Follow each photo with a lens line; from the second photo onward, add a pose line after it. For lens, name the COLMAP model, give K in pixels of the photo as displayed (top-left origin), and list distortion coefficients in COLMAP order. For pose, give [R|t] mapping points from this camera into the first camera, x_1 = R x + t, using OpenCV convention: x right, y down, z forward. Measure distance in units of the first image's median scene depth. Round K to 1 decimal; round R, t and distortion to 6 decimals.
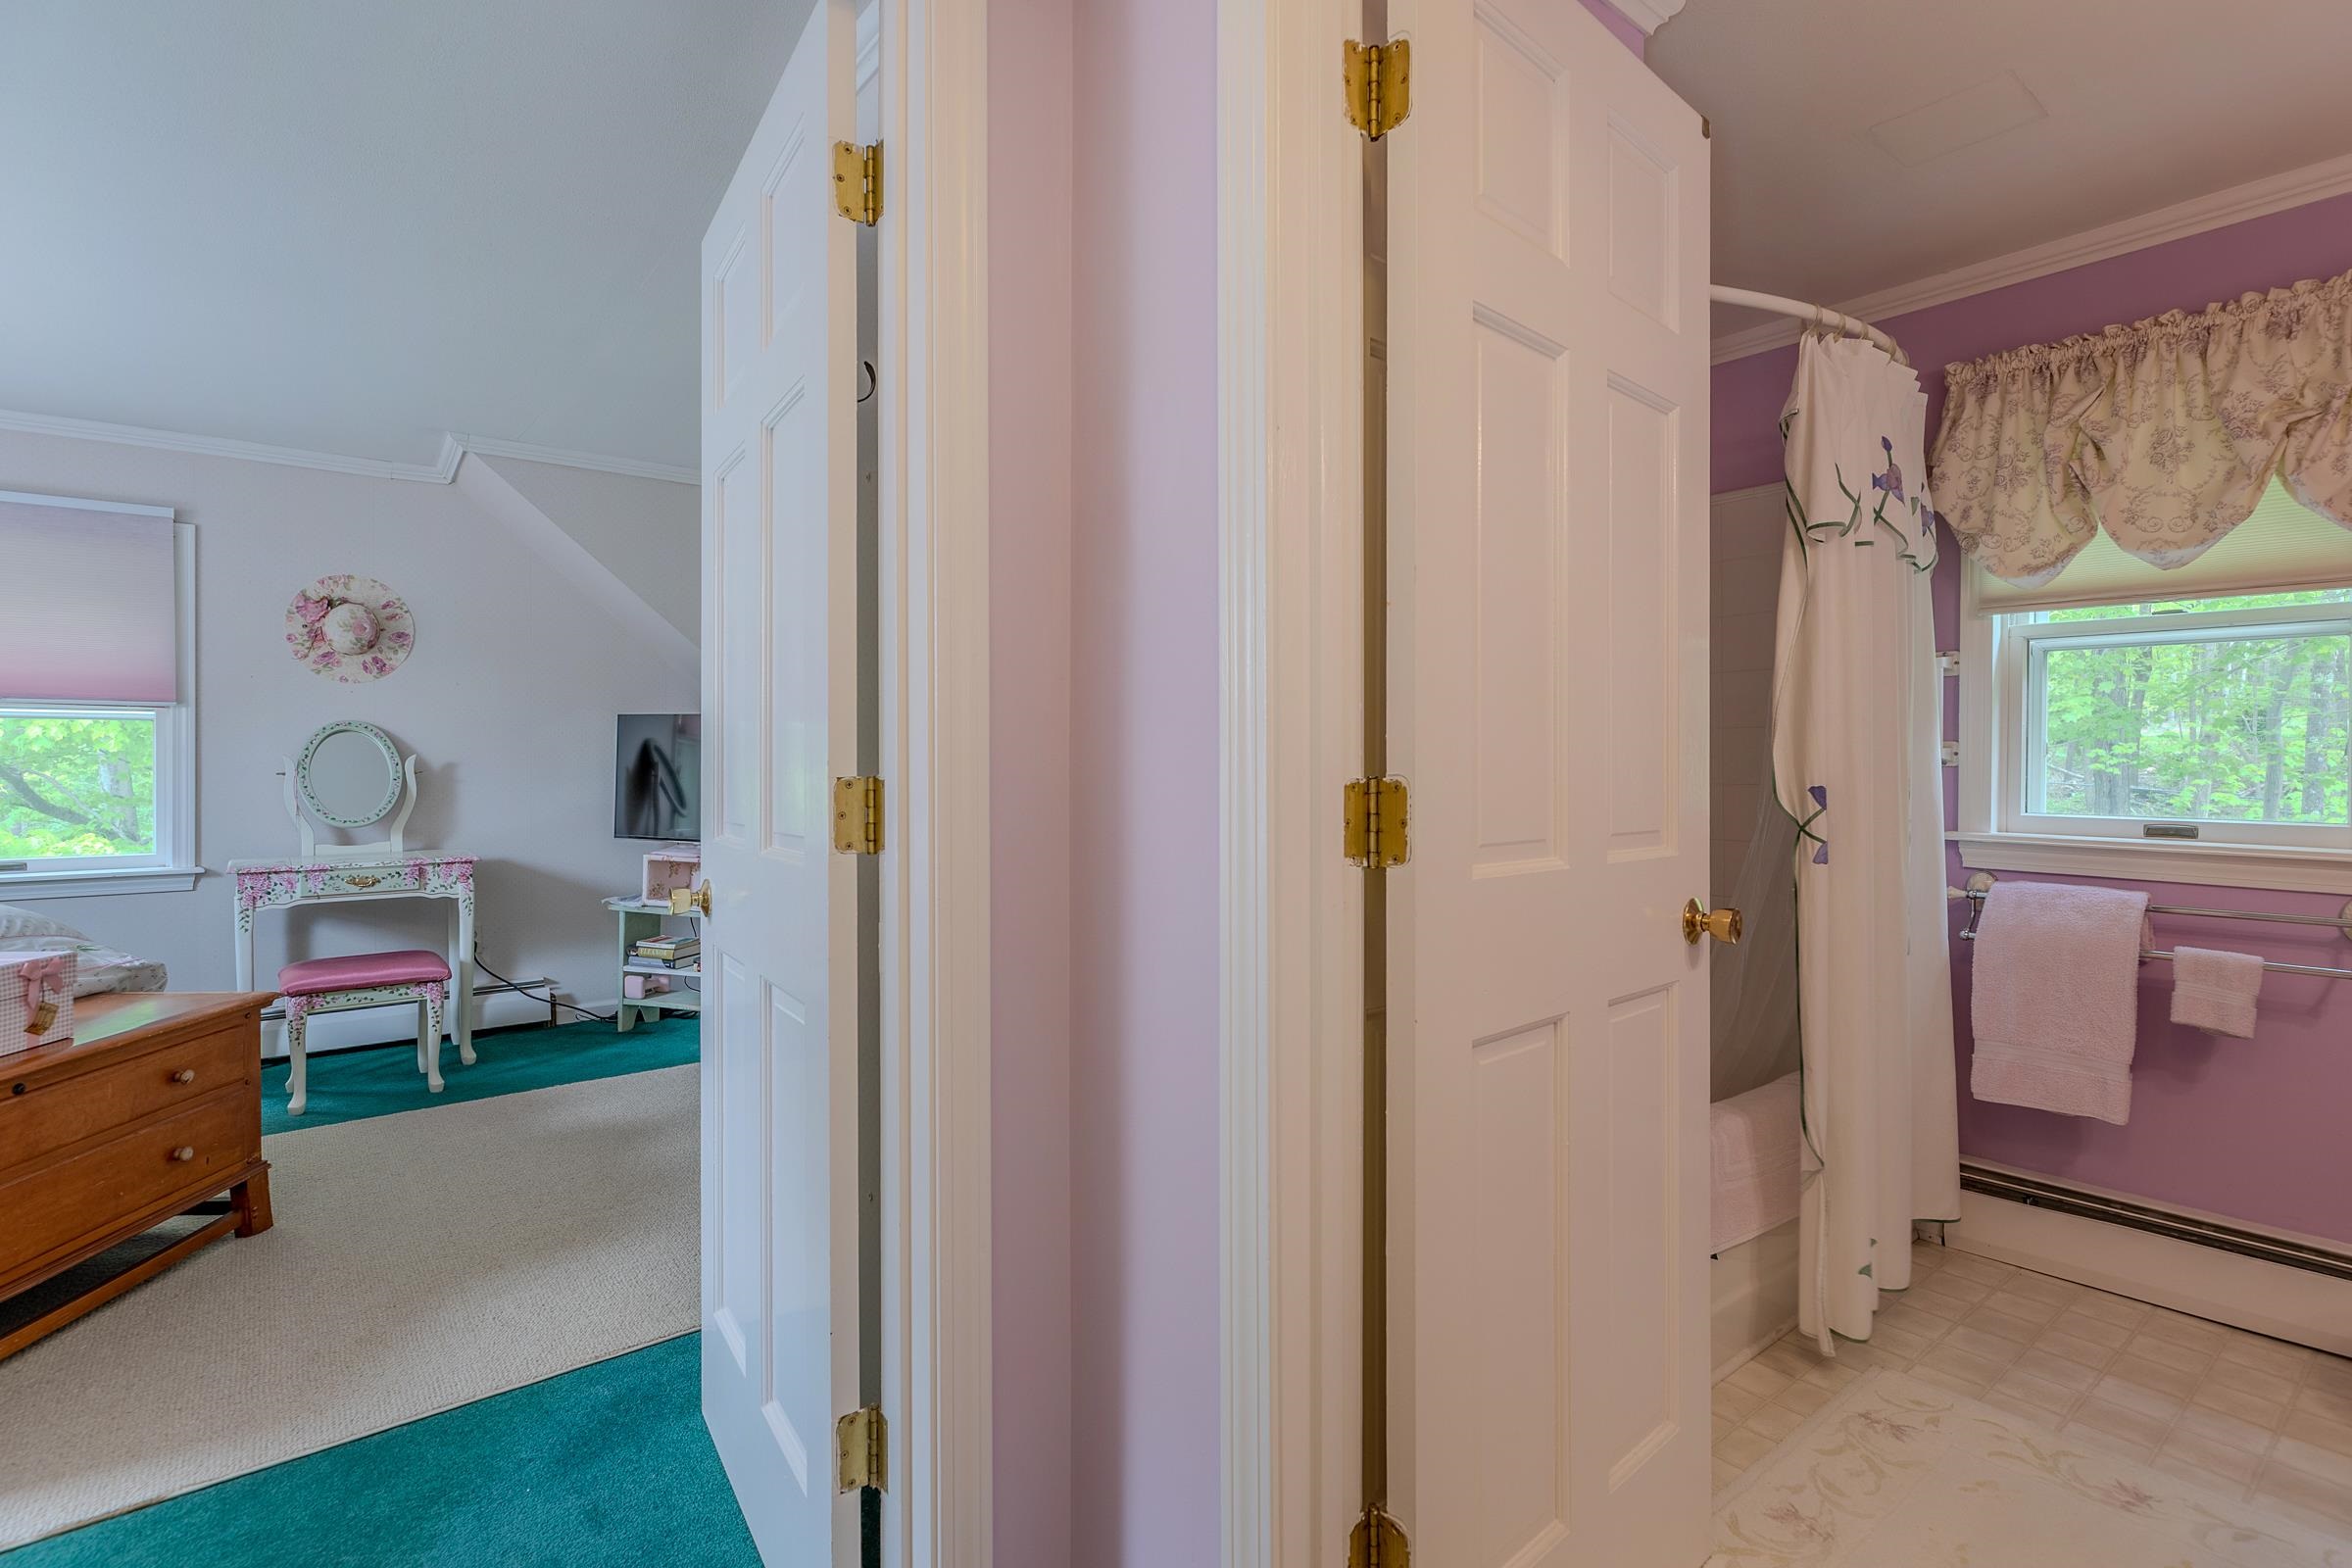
lens RADIAL K [[1141.4, 0, 1172.2], [0, 1141.4, 765.1], [0, 0, 1]] dist [0.001389, 0.002306]
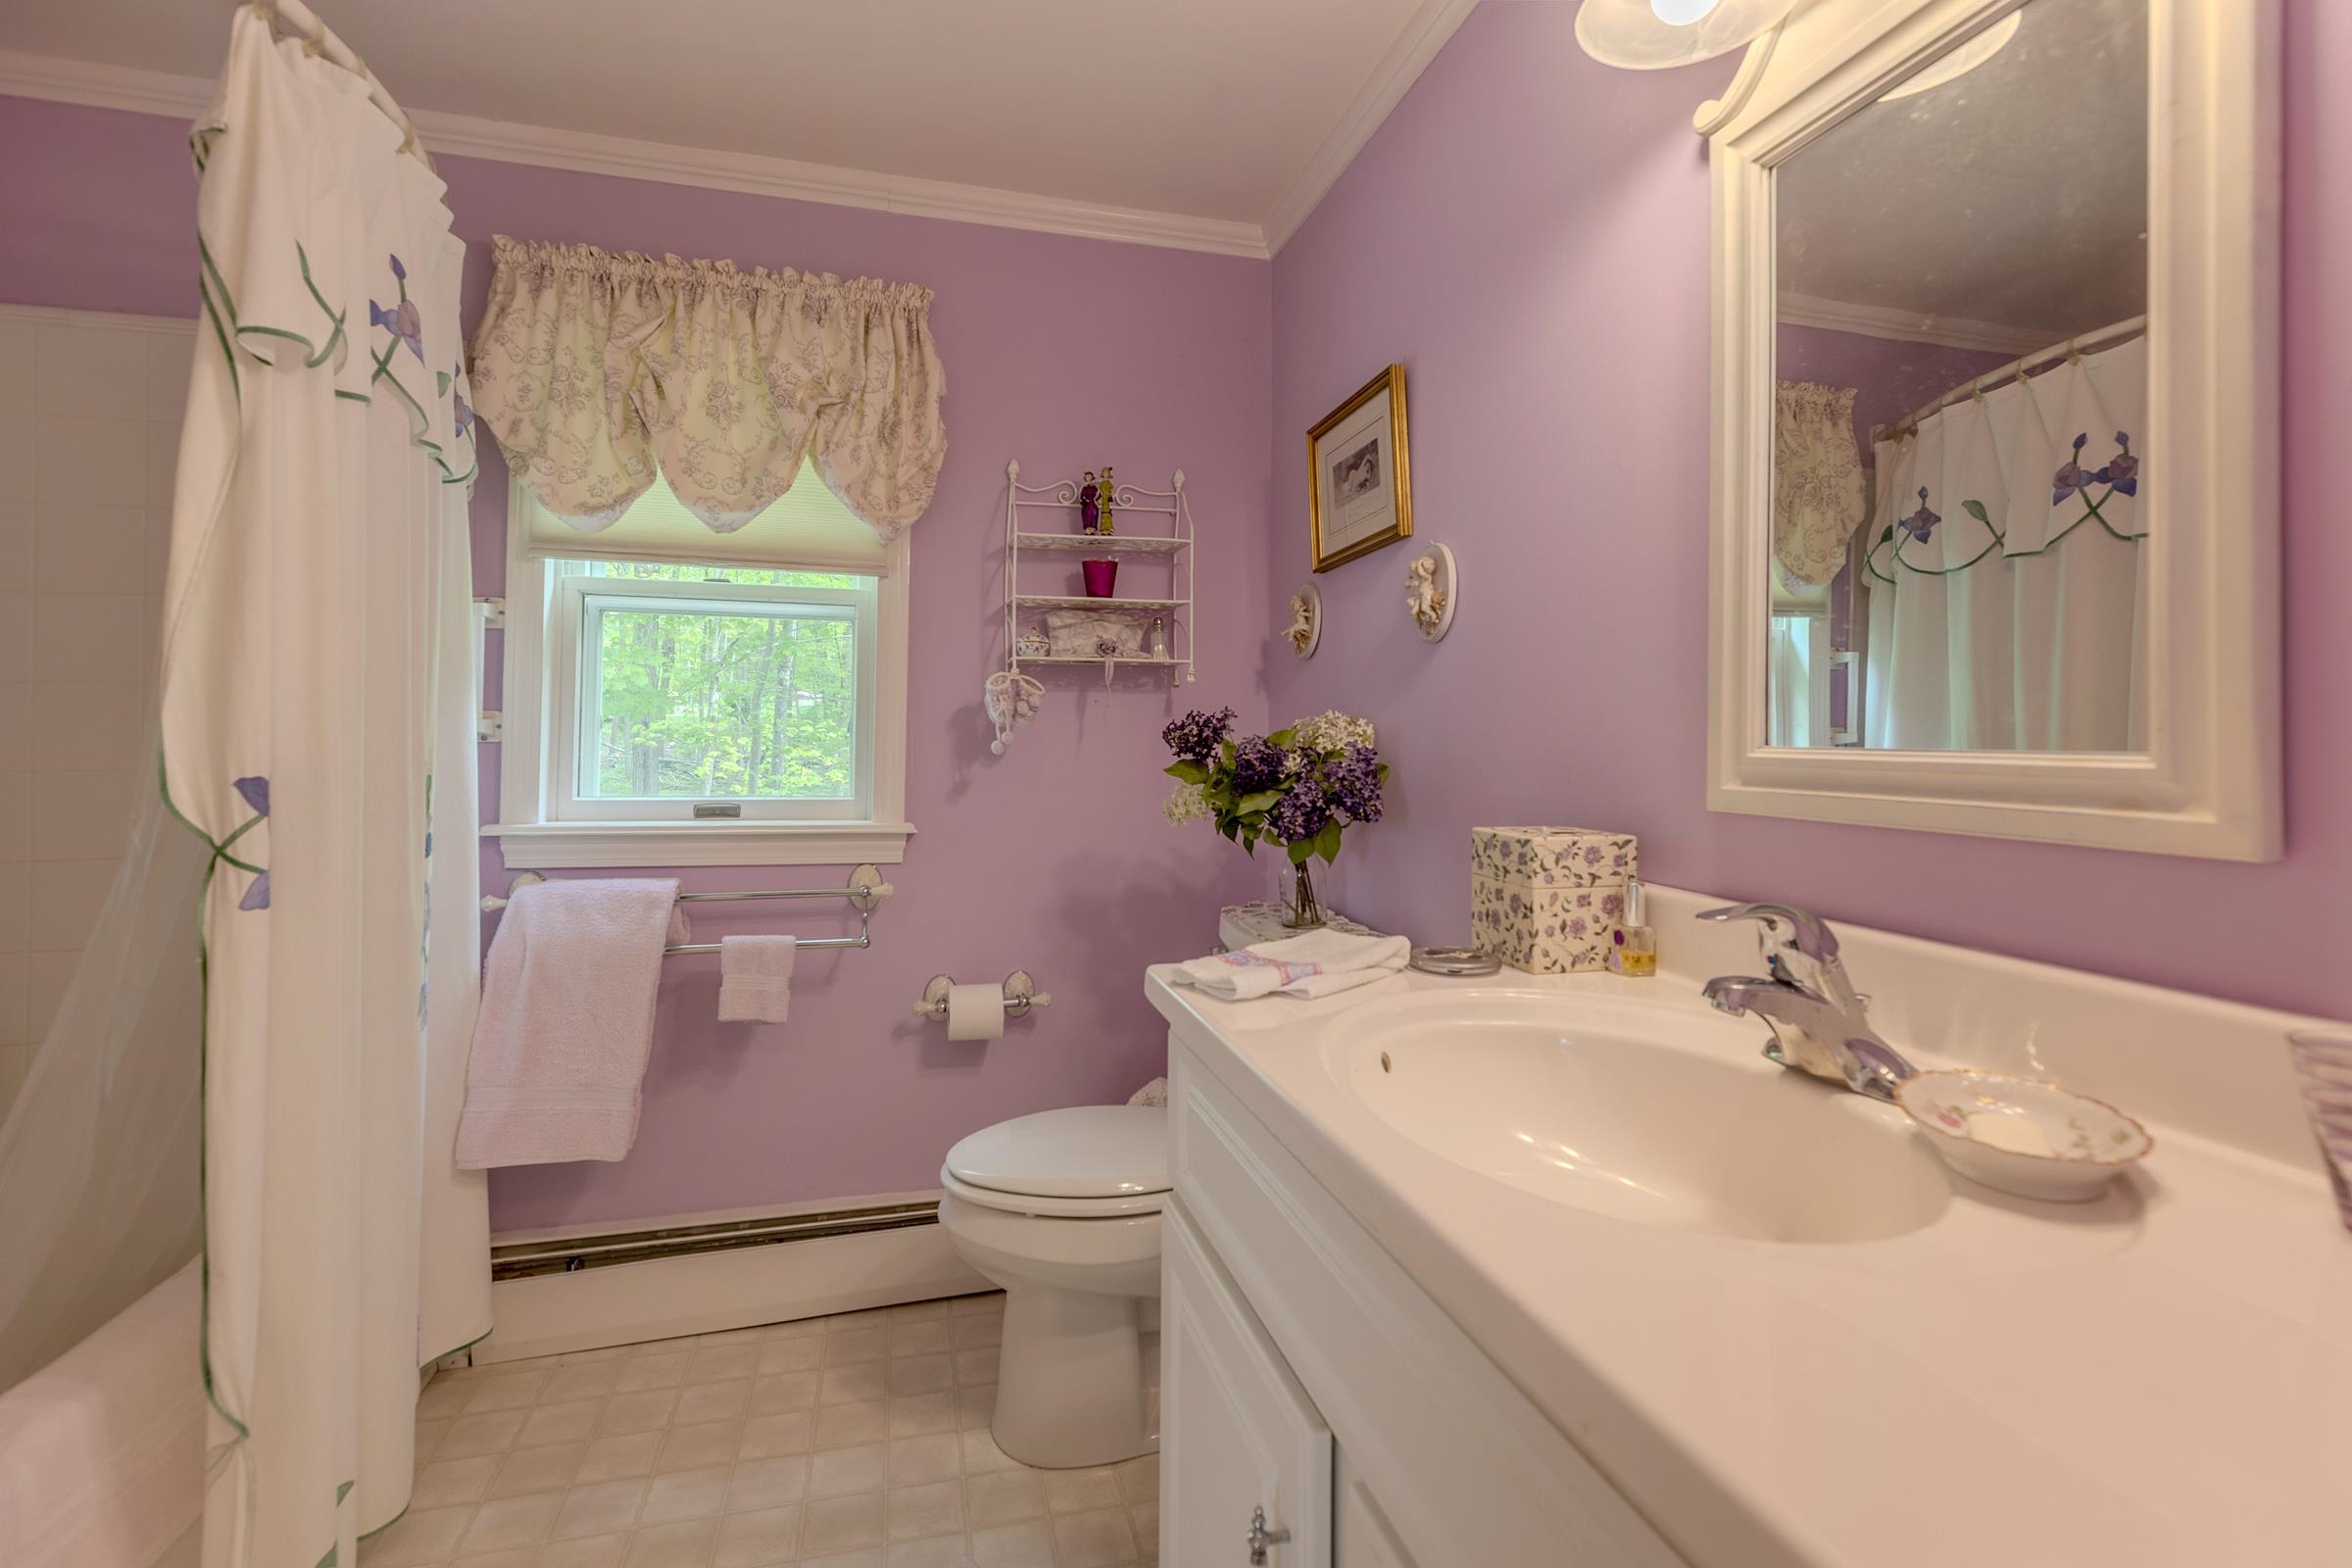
lens RADIAL K [[1070.3, 0, 1172.9], [0, 1070.3, 719.4], [0, 0, 1]] dist [0.002563, 0.000338]
pose [[0.410834, 0.020650, 0.911476, 0.223869], [-0.003804, 0.999774, -0.020936, -0.001059], [-0.911702, 0.005134, 0.410819, 0.299309]]
